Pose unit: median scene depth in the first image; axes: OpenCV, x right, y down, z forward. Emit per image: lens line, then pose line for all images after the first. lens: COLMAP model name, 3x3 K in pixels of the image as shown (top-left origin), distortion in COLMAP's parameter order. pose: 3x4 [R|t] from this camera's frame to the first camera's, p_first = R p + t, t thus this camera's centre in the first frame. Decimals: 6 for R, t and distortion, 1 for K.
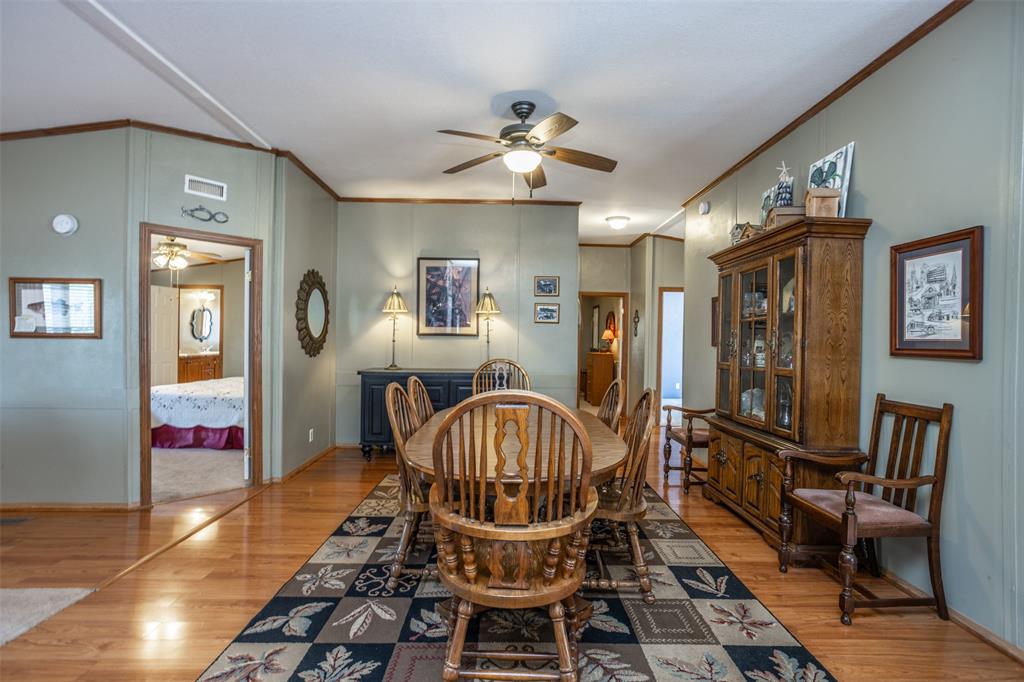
lens RADIAL K [[492.3, 0, 510.3], [0, 492.3, 336.4], [0, 0, 1]] dist [-0.041438, 0.026987]
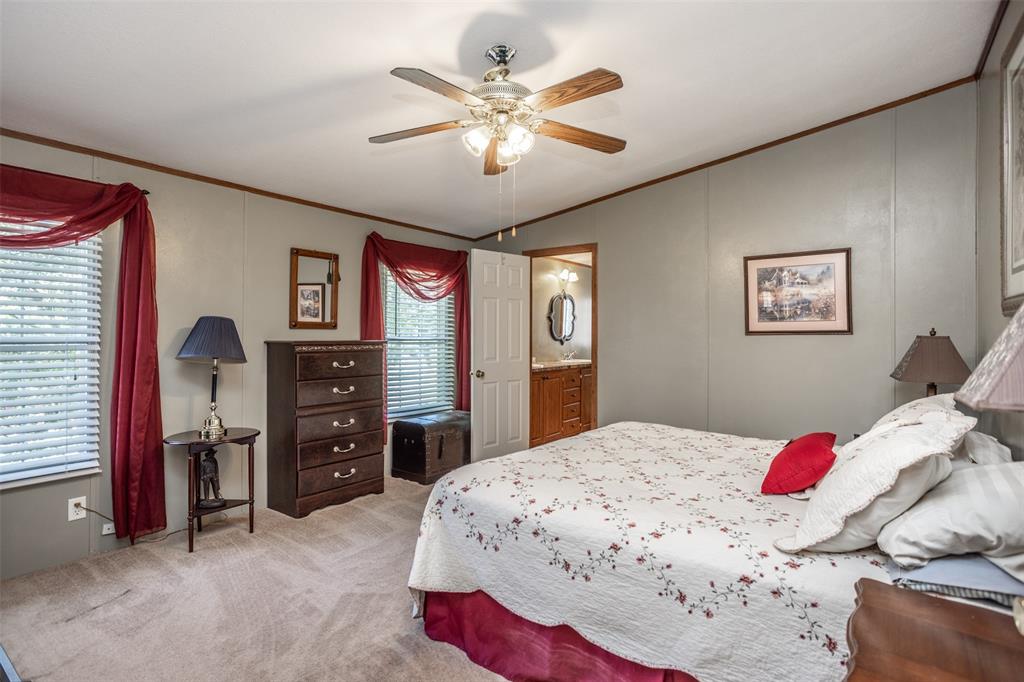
lens RADIAL K [[492.3, 0, 510.3], [0, 492.3, 336.4], [0, 0, 1]] dist [-0.041438, 0.026987]
pose [[0.787809, -0.008408, -0.615863, -0.281687], [0.008869, 0.999958, -0.002307, 0.001065], [0.615856, -0.003645, 0.787850, 0.433716]]
